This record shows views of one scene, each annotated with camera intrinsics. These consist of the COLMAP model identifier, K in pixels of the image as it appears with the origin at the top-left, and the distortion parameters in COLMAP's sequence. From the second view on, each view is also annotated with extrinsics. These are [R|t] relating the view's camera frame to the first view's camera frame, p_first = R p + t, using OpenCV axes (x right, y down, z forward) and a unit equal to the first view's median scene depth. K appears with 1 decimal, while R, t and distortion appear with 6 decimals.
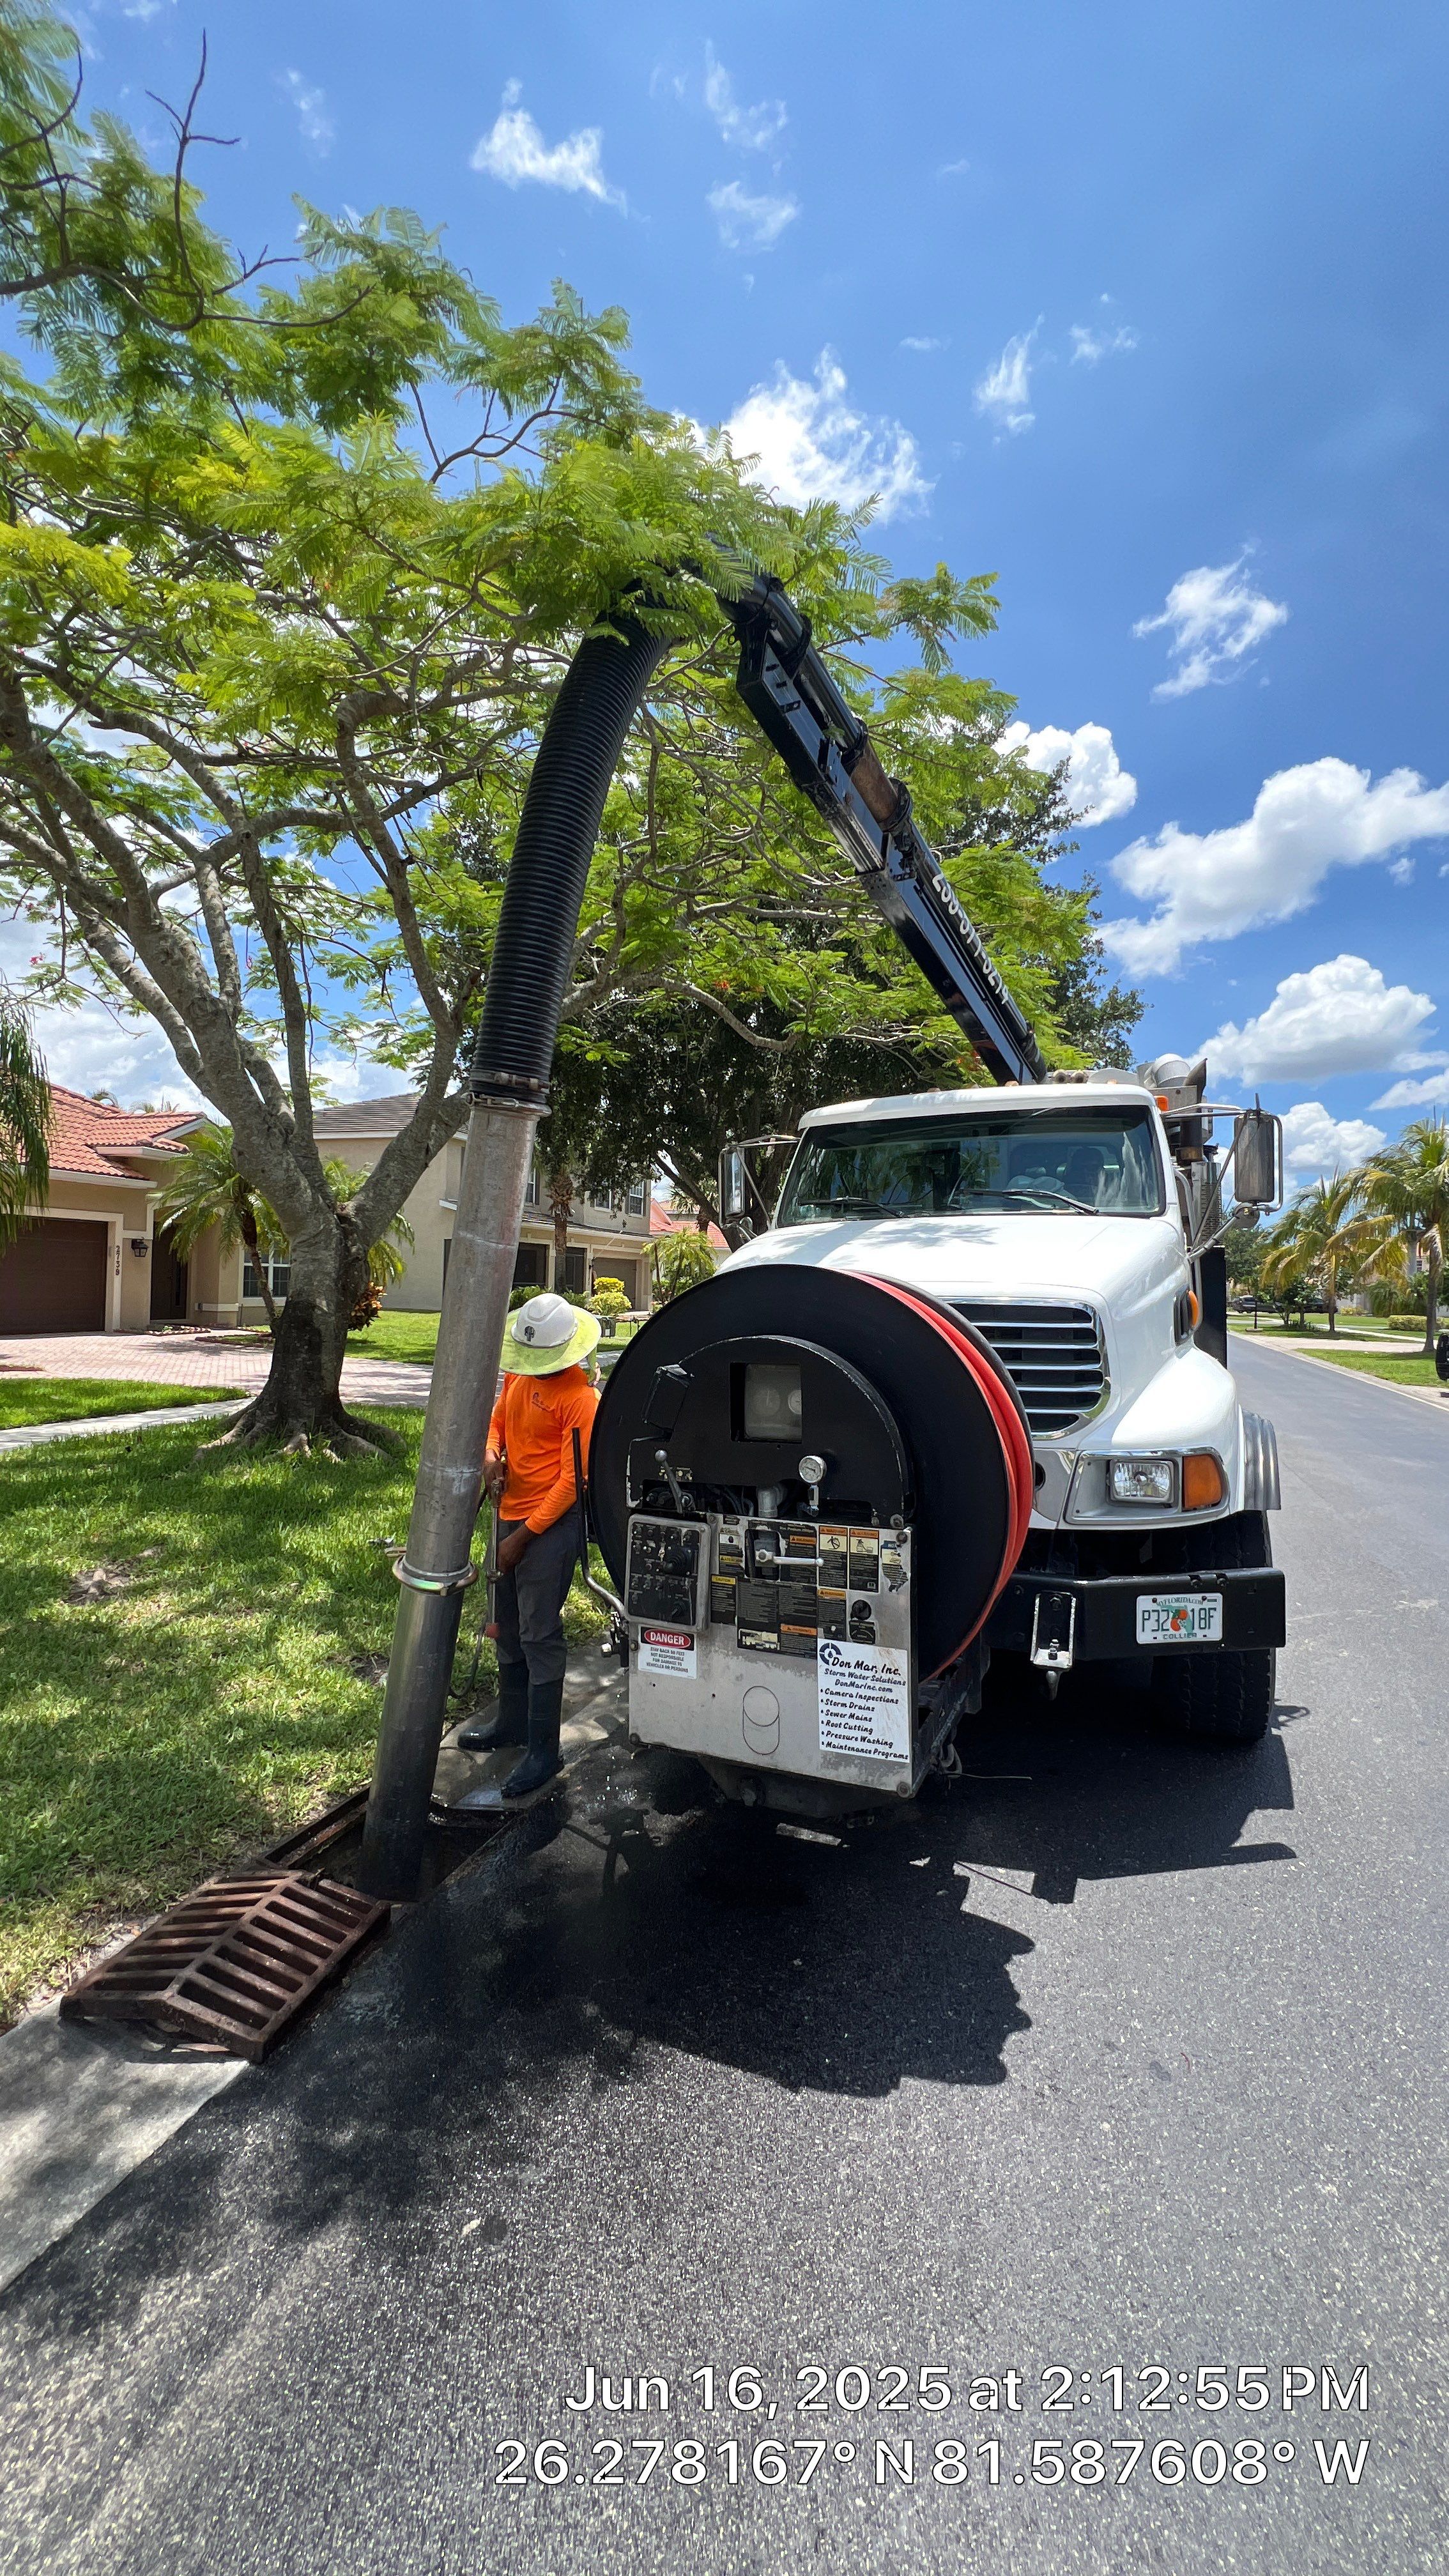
lens RADIAL K [[1044.8, 0, 719.2], [0, 1044.8, 1278.7], [0, 0, 1]] dist [0.001718, 0.000183]
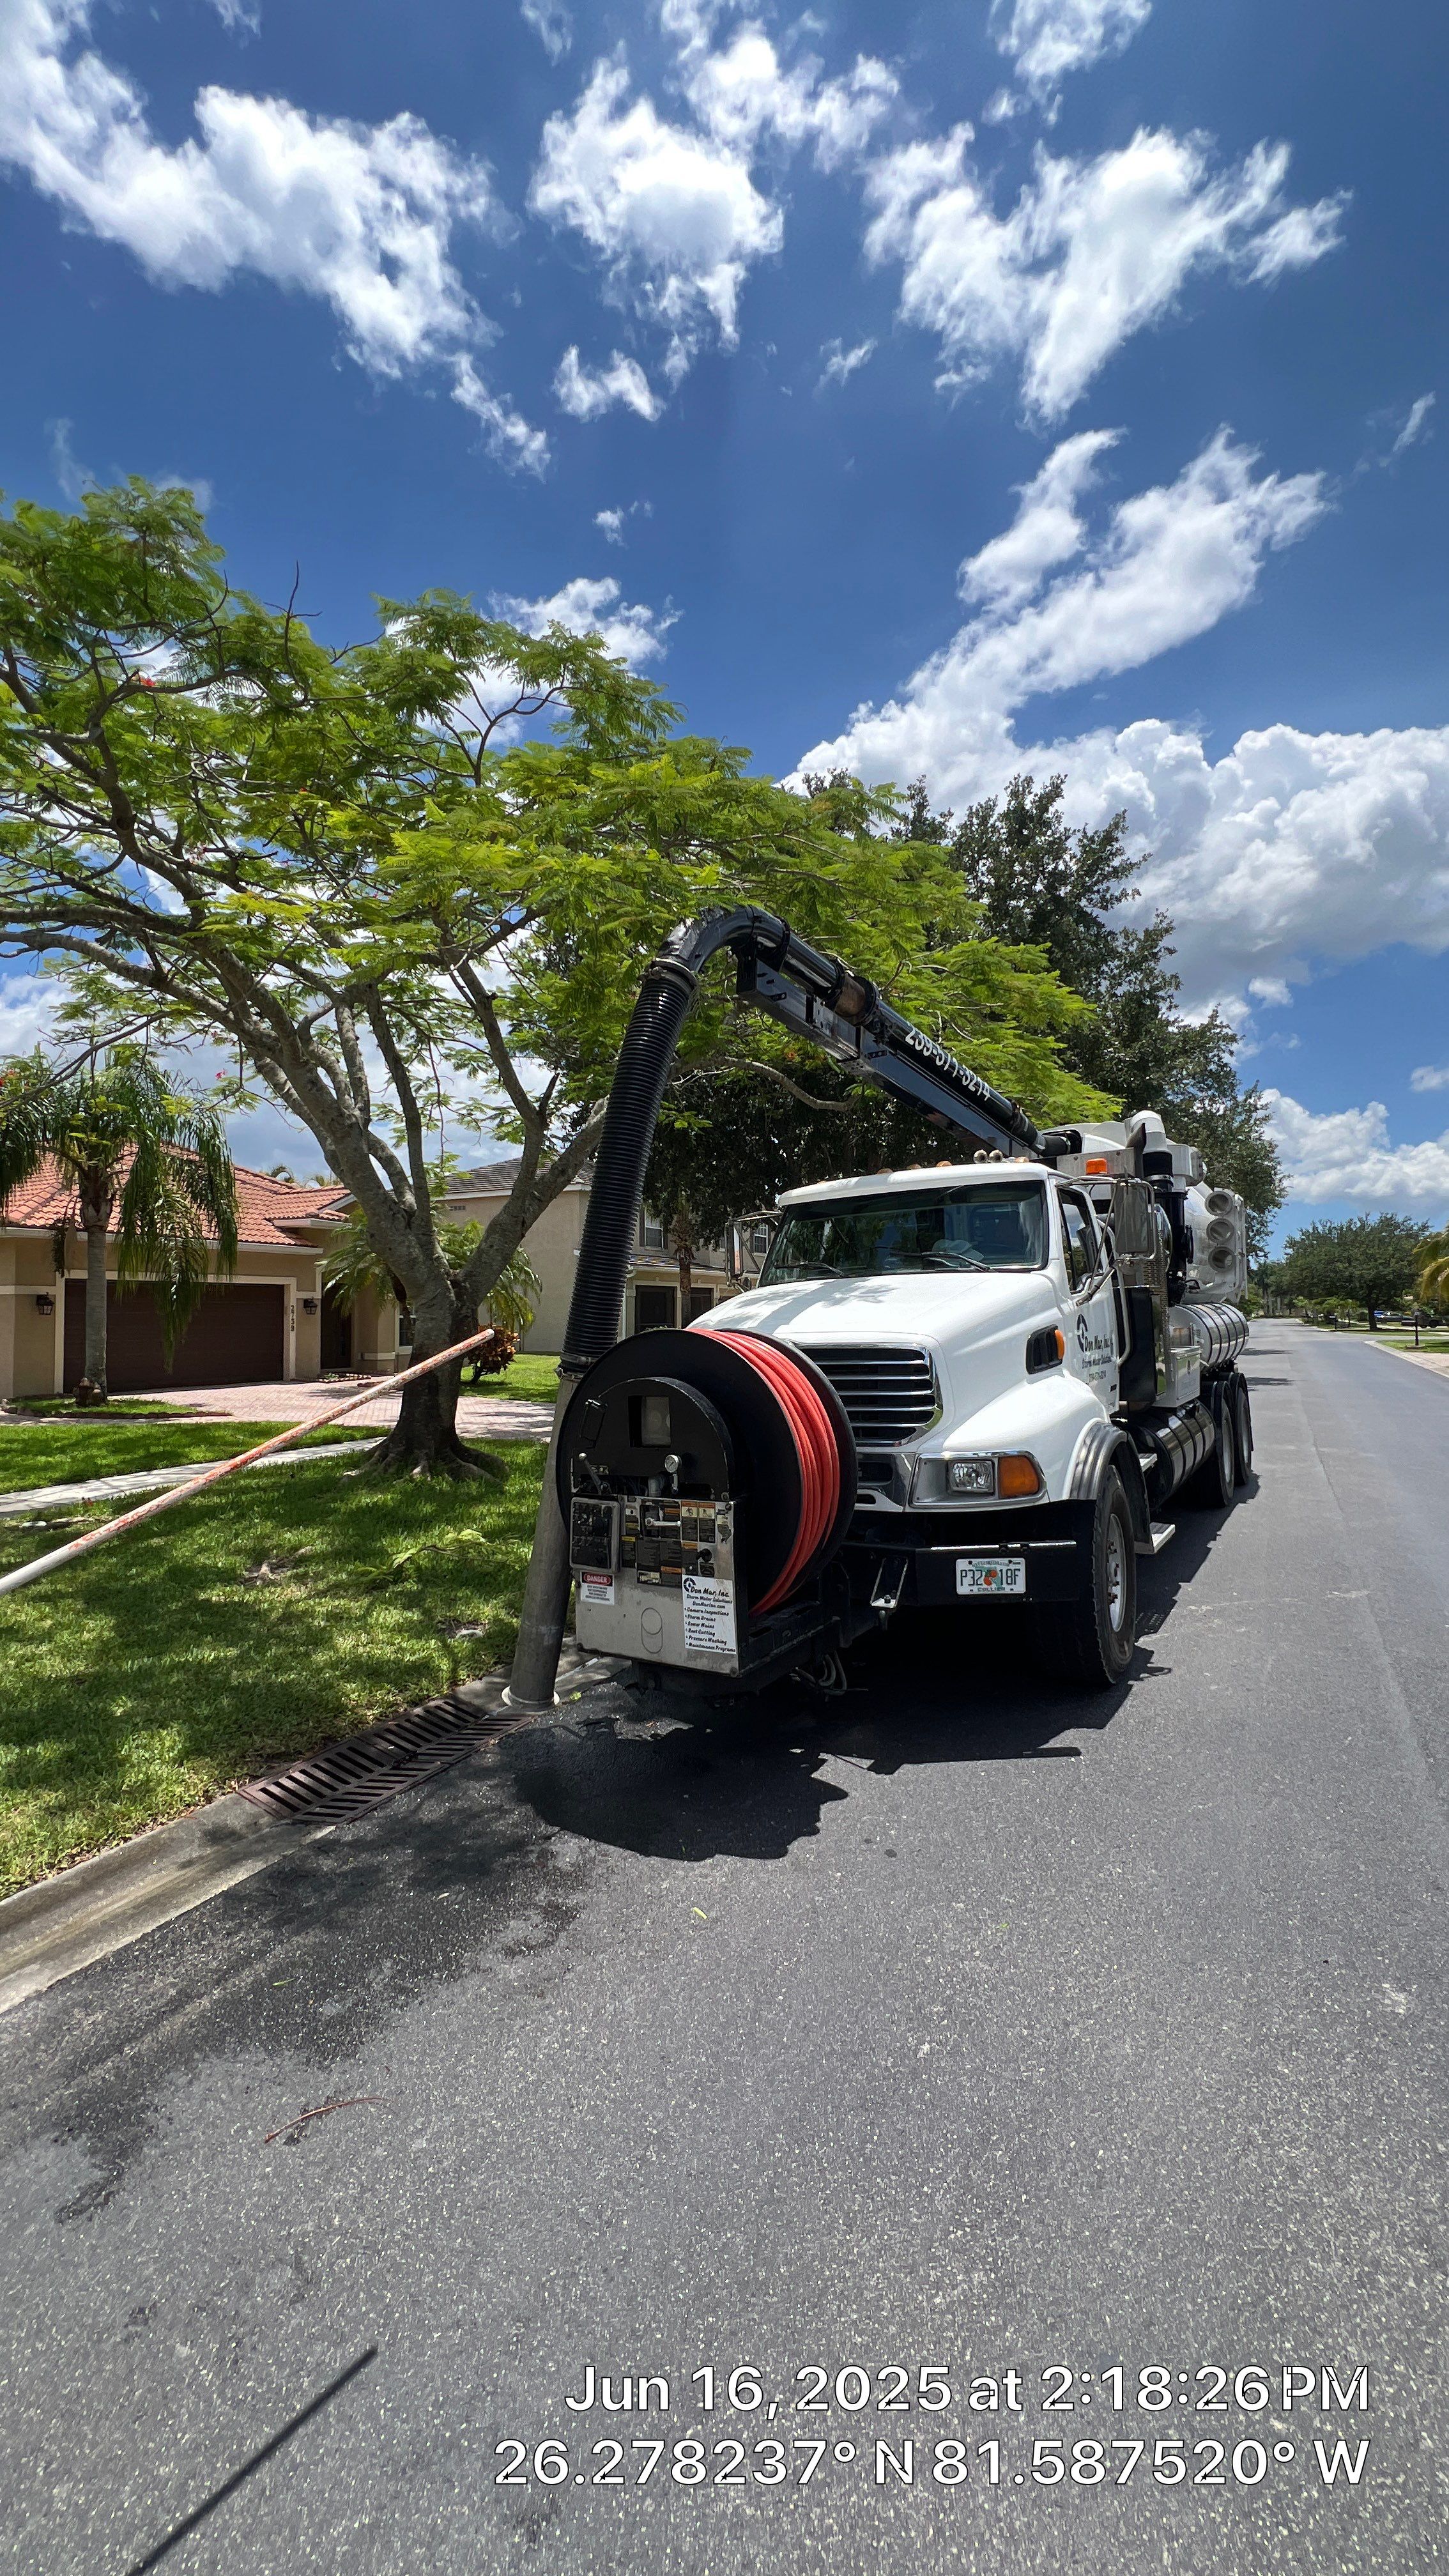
lens RADIAL K [[1044.8, 0, 719.2], [0, 1044.8, 1278.7], [0, 0, 1]] dist [0.001718, 0.000183]
pose [[0.989267, -0.039546, -0.140668, 0.291341], [0.035023, 0.998791, -0.034485, -0.027361], [0.141862, 0.029188, 0.989456, -0.401390]]
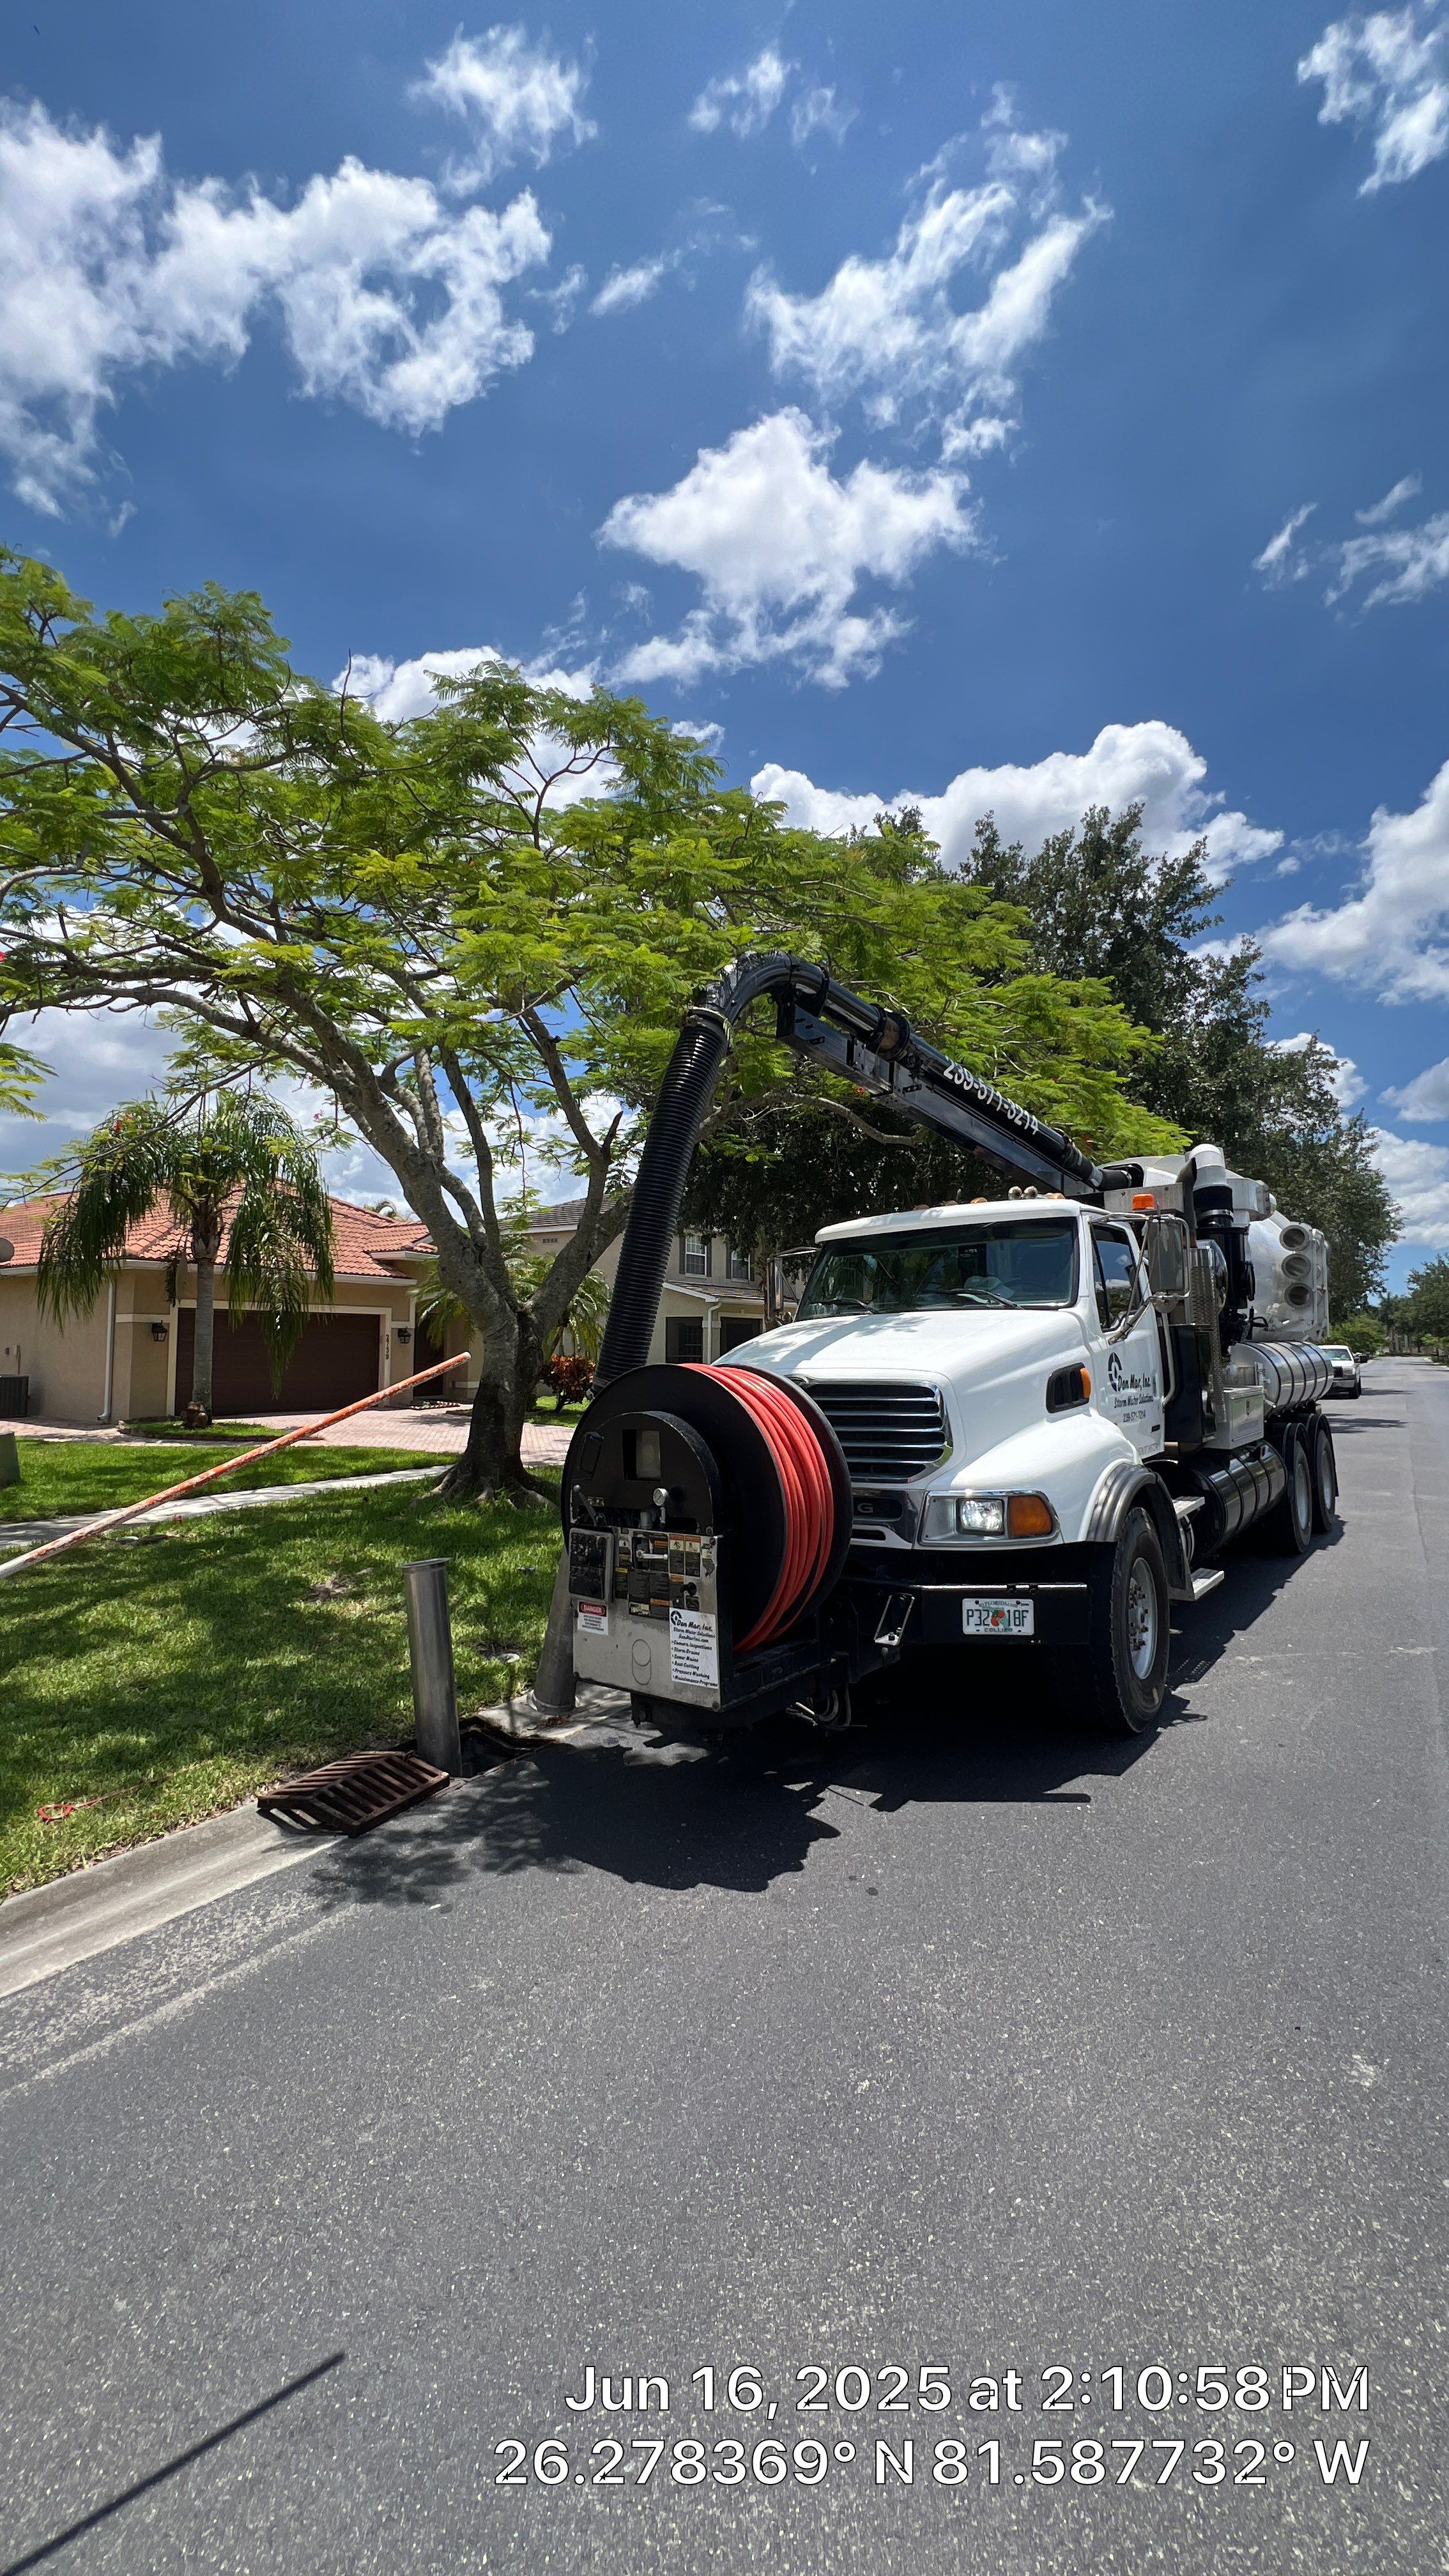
lens RADIAL K [[1043.1, 0, 717.0], [0, 1043.1, 1279.6], [0, 0, 1]] dist [0.000781, 0.000040]
pose [[0.971493, -0.040276, -0.233624, 0.411817], [0.025318, 0.997453, -0.066675, -0.028945], [0.235714, 0.058859, 0.970038, -0.412620]]
